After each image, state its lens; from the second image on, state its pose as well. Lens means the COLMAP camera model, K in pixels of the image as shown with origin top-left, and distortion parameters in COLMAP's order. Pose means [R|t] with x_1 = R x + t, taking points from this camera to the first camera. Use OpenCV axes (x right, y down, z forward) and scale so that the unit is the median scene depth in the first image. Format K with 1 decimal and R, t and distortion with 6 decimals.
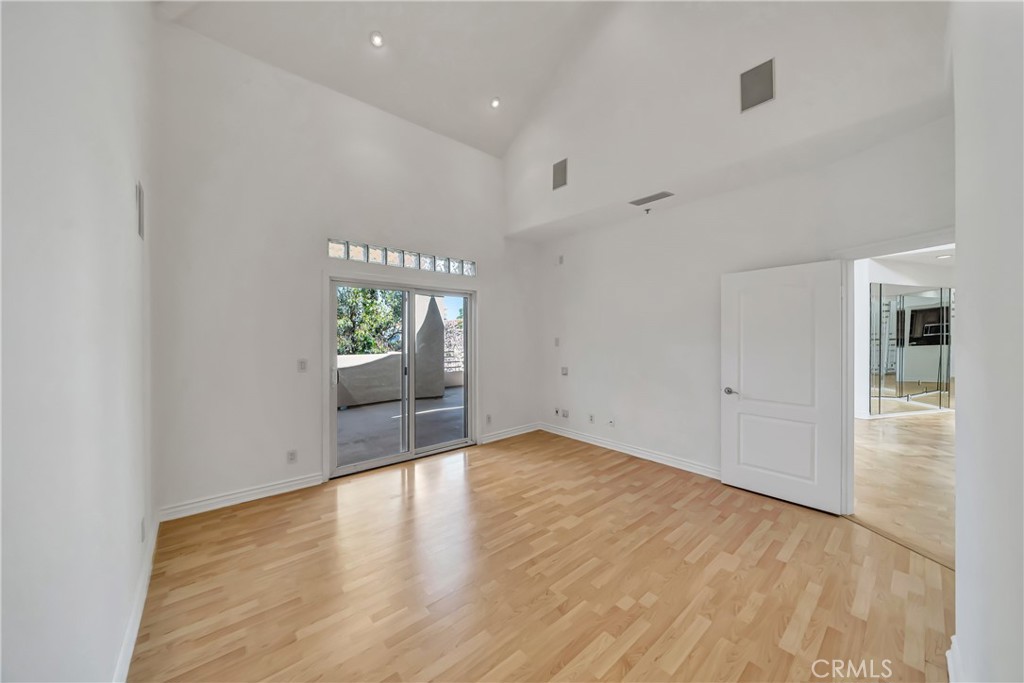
lens RADIAL K [[360.9, 0, 511.9], [0, 360.9, 336.0], [0, 0, 1]] dist [-0.005907, 0.000103]
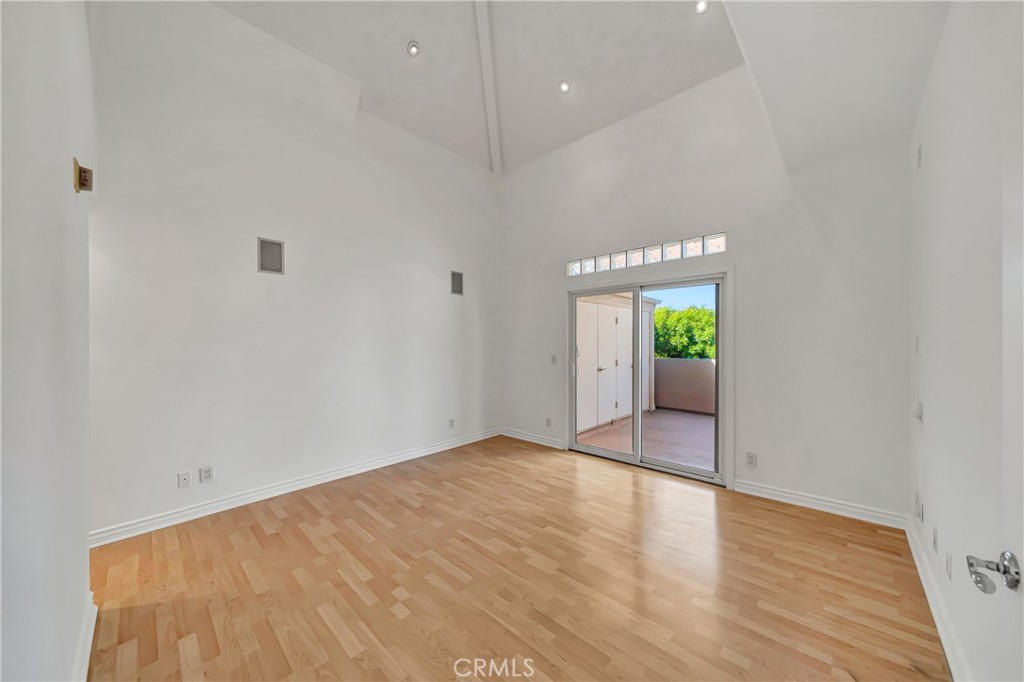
lens RADIAL K [[360.9, 0, 510.1], [0, 360.9, 343.5], [0, 0, 1]] dist [-0.005907, 0.000103]
pose [[0.093854, -0.001046, -0.995585, 1.001906], [-0.000756, 0.999999, -0.001122, 0.031800], [0.995586, 0.000858, 0.093853, 0.898319]]
